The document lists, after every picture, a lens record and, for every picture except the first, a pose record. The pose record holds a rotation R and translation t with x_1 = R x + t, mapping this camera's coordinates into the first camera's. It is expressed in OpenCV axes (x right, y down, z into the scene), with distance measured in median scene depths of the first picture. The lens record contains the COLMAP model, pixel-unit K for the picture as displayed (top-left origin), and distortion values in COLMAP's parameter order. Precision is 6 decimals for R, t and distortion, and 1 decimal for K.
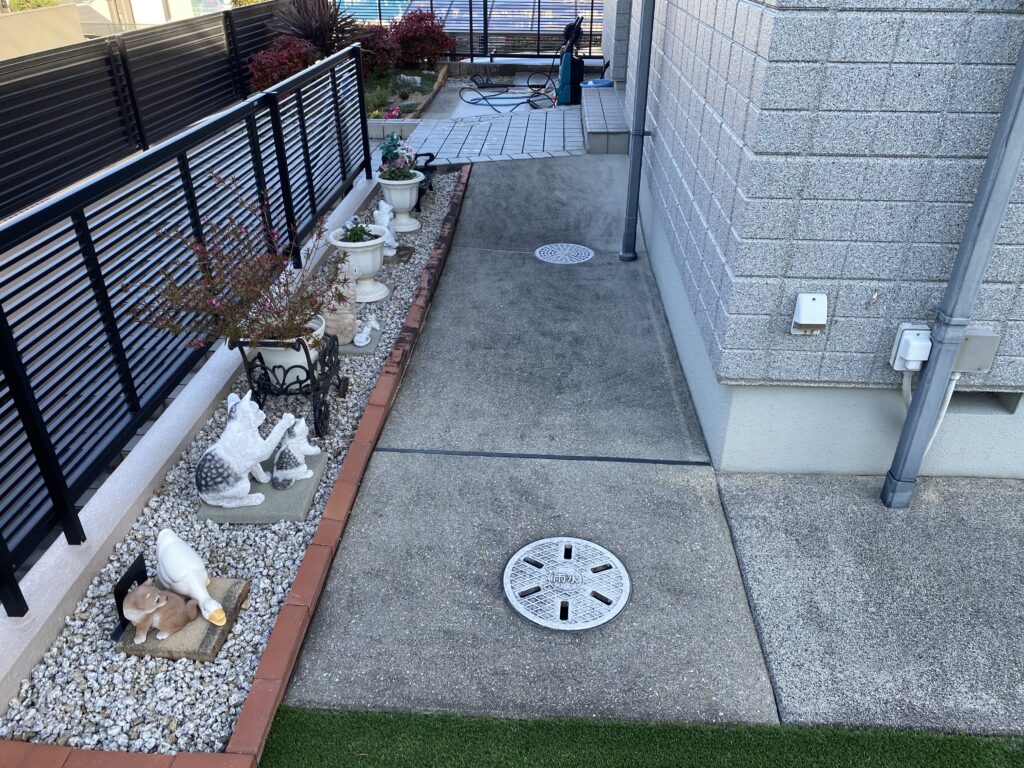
lens RADIAL K [[777.6, 0, 517.7], [0, 777.6, 392.1], [0, 0, 1]] dist [0.036494, -0.038839]
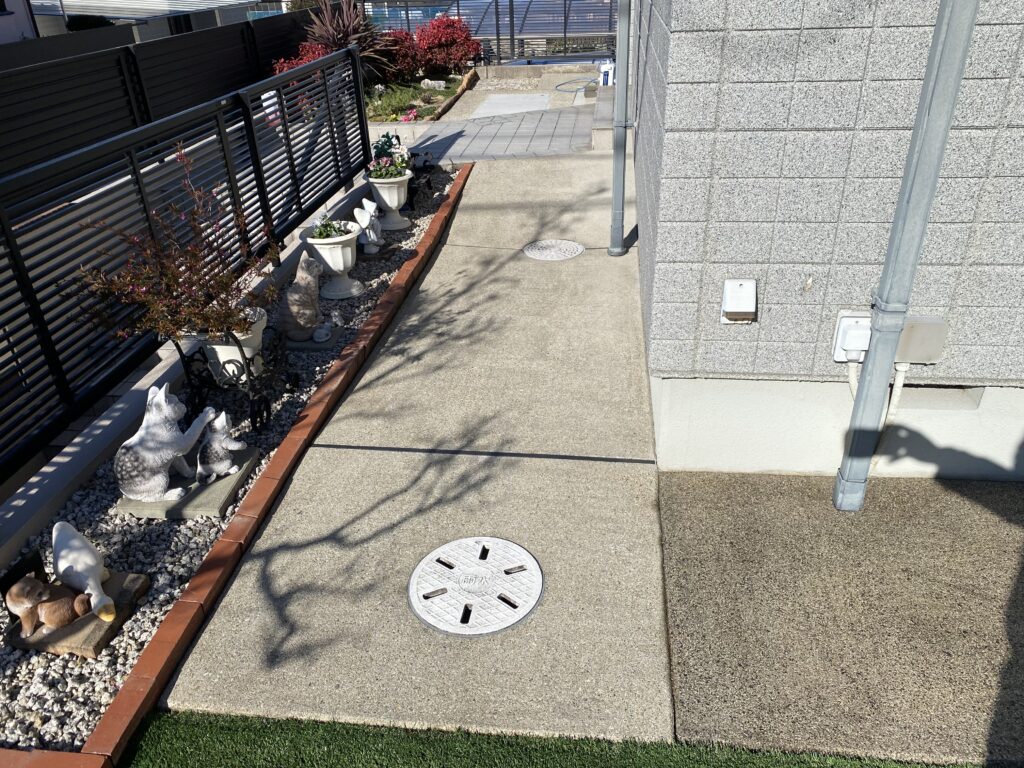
lens RADIAL K [[777.6, 0, 543.7], [0, 777.6, 381.9], [0, 0, 1]] dist [0.036494, -0.038839]
pose [[0.997401, 0.000041, -0.072054, 0.210629], [-0.001829, 0.999692, -0.024744, 0.021038], [0.072030, 0.024811, 0.997094, 0.052341]]
